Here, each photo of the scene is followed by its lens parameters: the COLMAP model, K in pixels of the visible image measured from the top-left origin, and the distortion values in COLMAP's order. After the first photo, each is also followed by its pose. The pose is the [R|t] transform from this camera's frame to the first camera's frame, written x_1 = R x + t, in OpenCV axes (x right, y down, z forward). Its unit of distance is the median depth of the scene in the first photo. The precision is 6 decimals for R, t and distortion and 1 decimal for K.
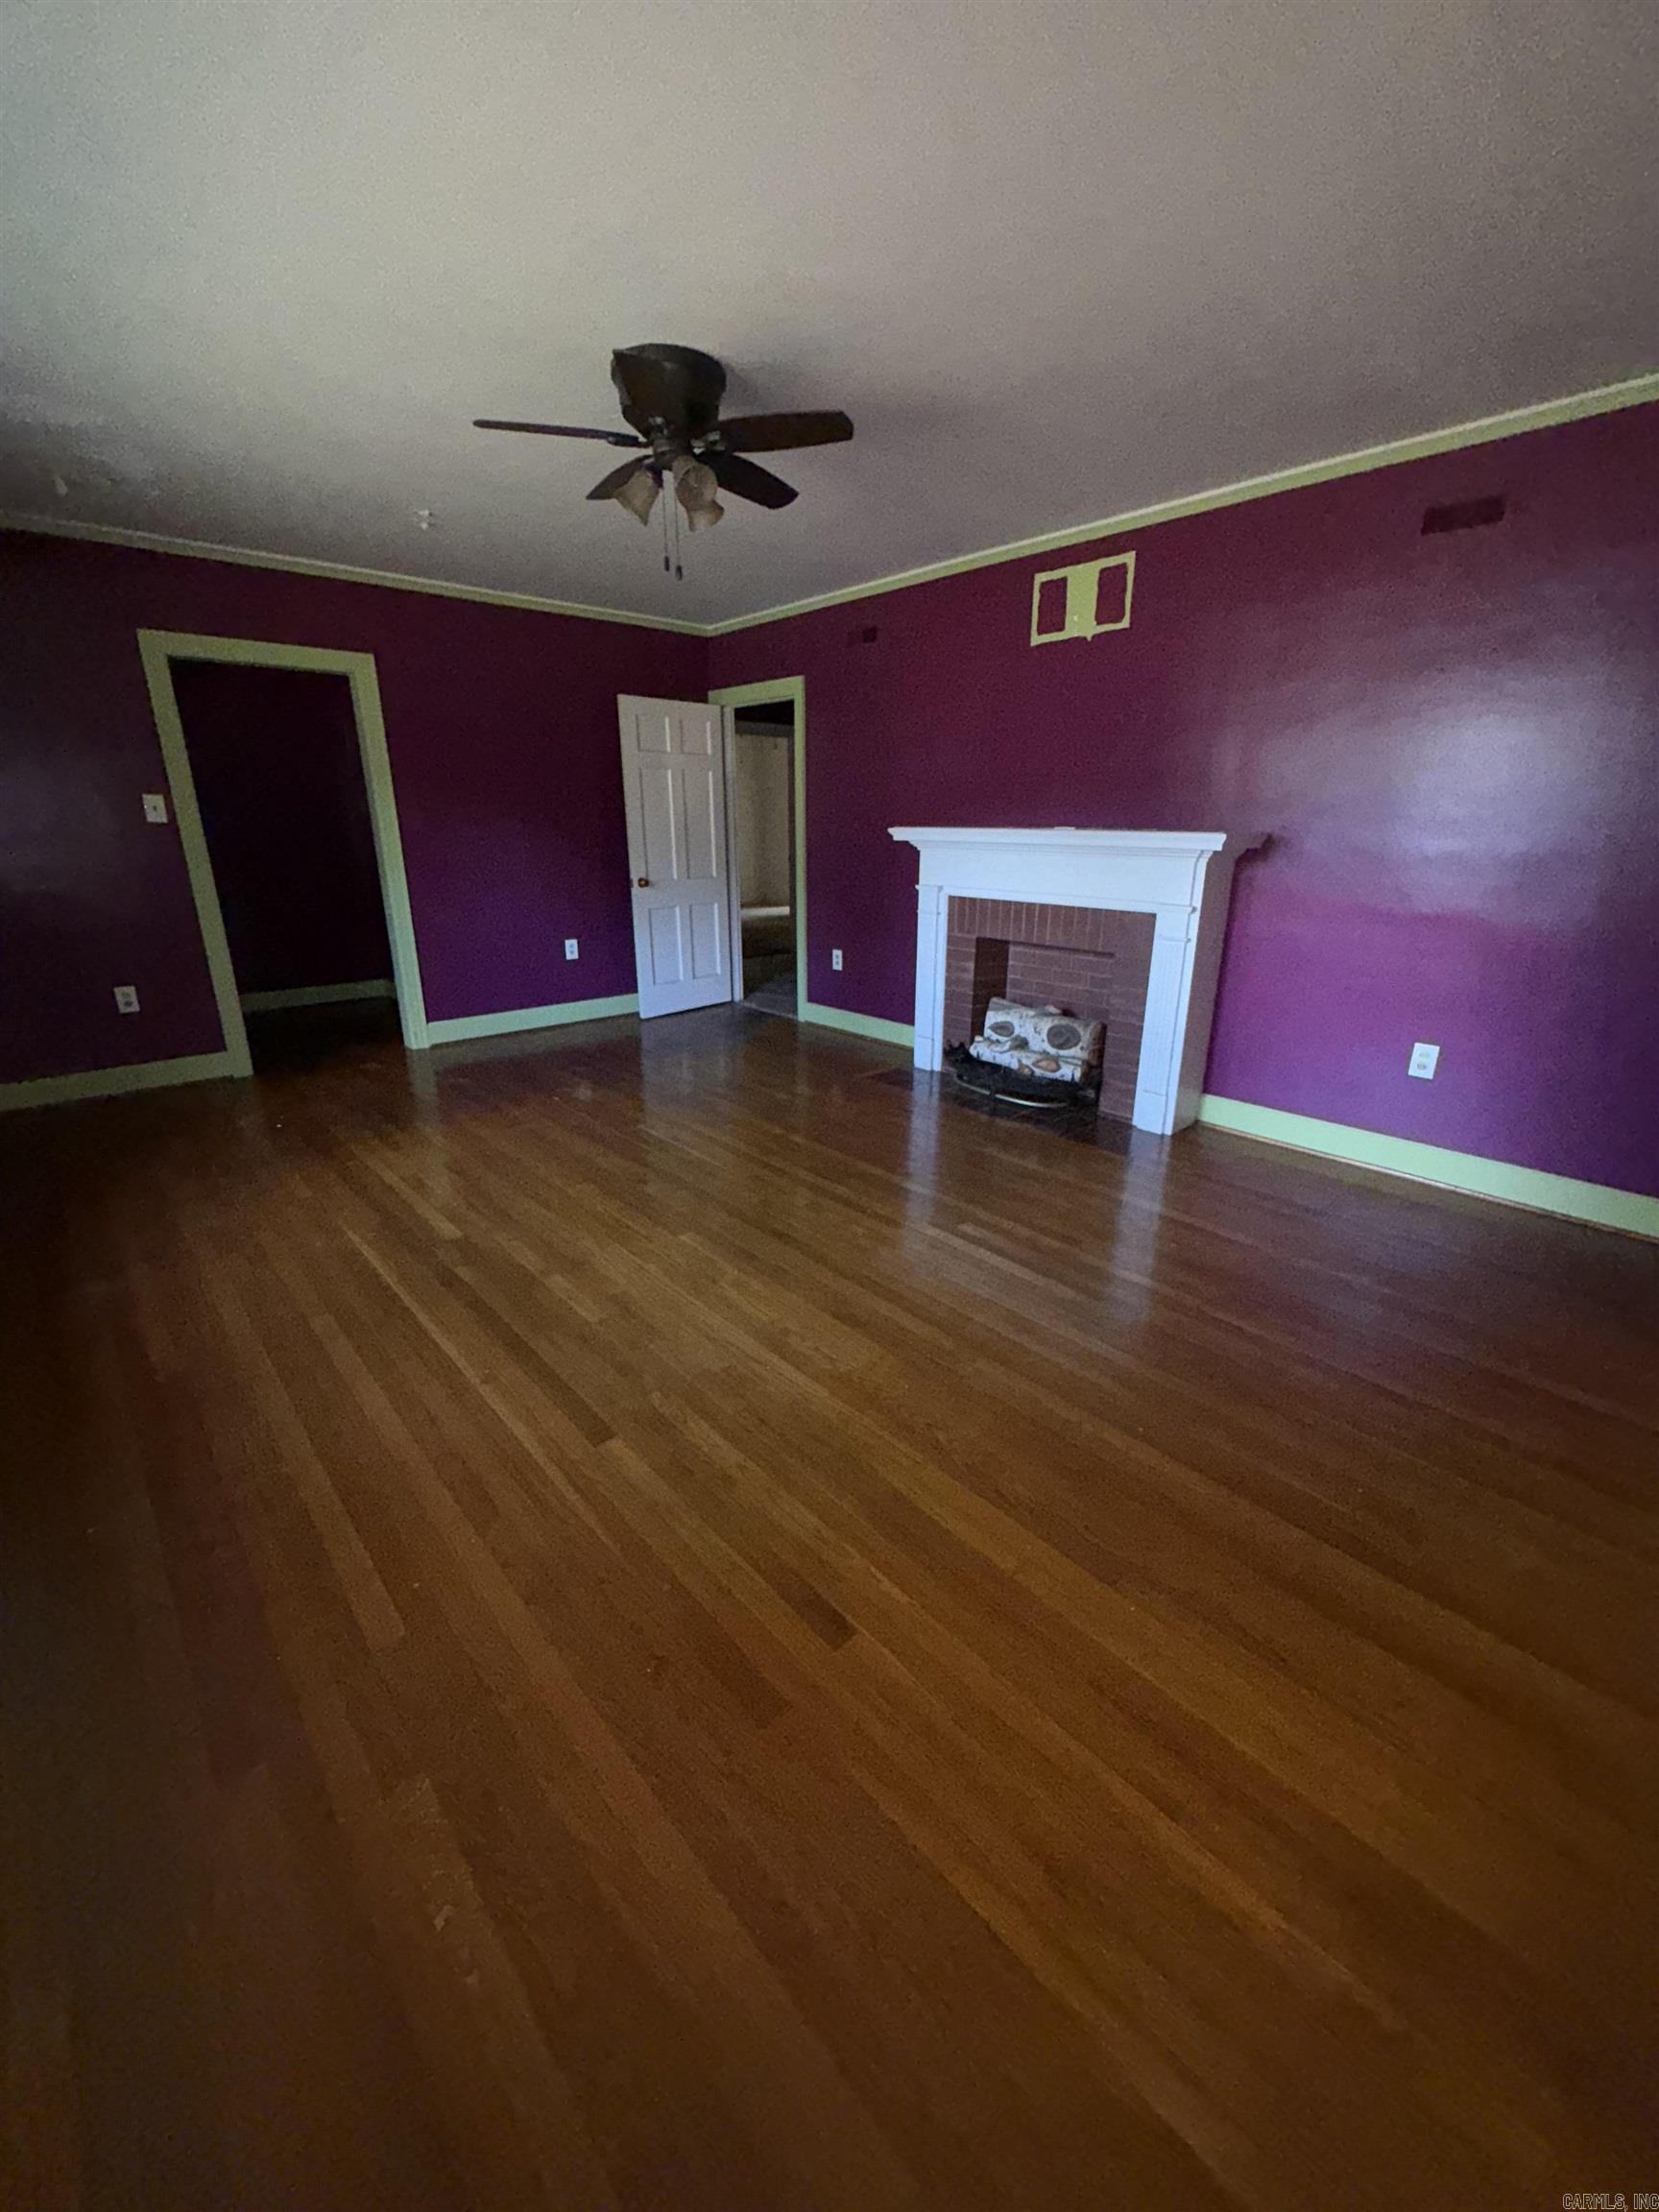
lens RADIAL K [[883.1, 0, 833.2], [0, 883.1, 1104.2], [0, 0, 1]] dist [-0.000965, 0.000042]
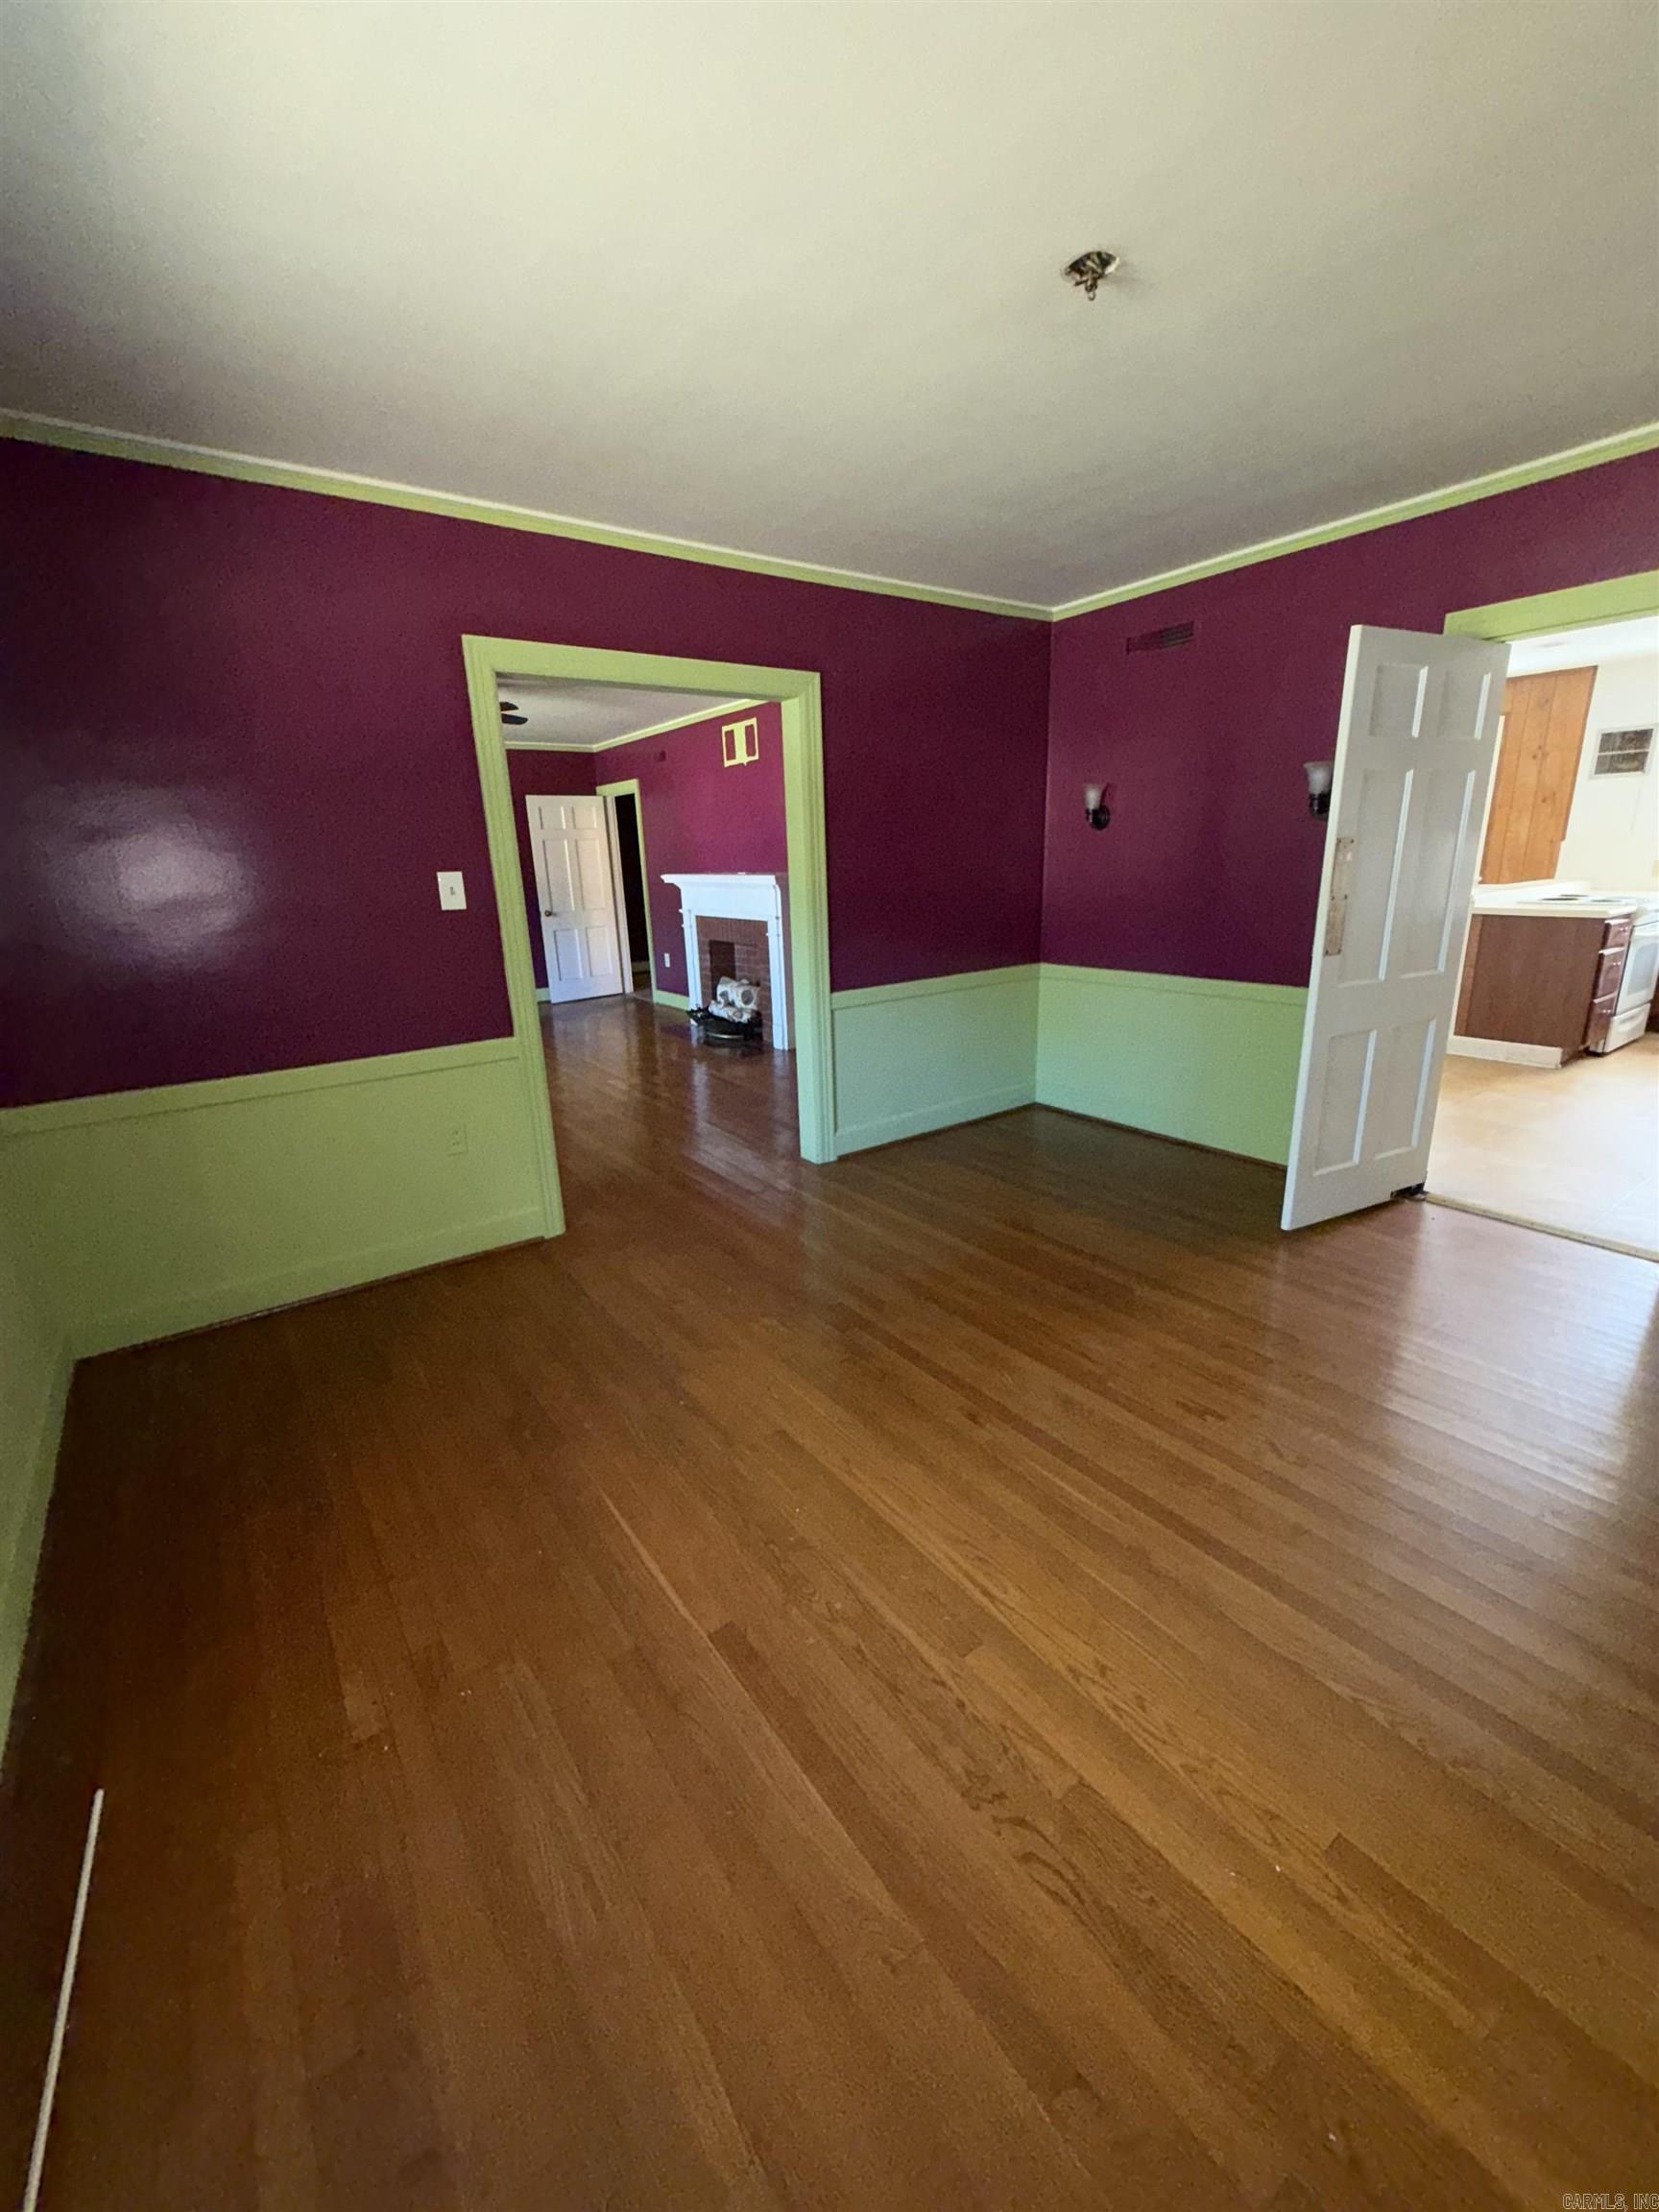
lens RADIAL K [[883.1, 0, 833.2], [0, 883.1, 1104.2], [0, 0, 1]] dist [-0.000965, 0.000042]
pose [[0.993833, -0.004581, -0.110794, 0.565953], [0.000723, 0.999393, -0.034838, 0.170809], [0.110887, 0.034543, 0.993233, -0.584282]]
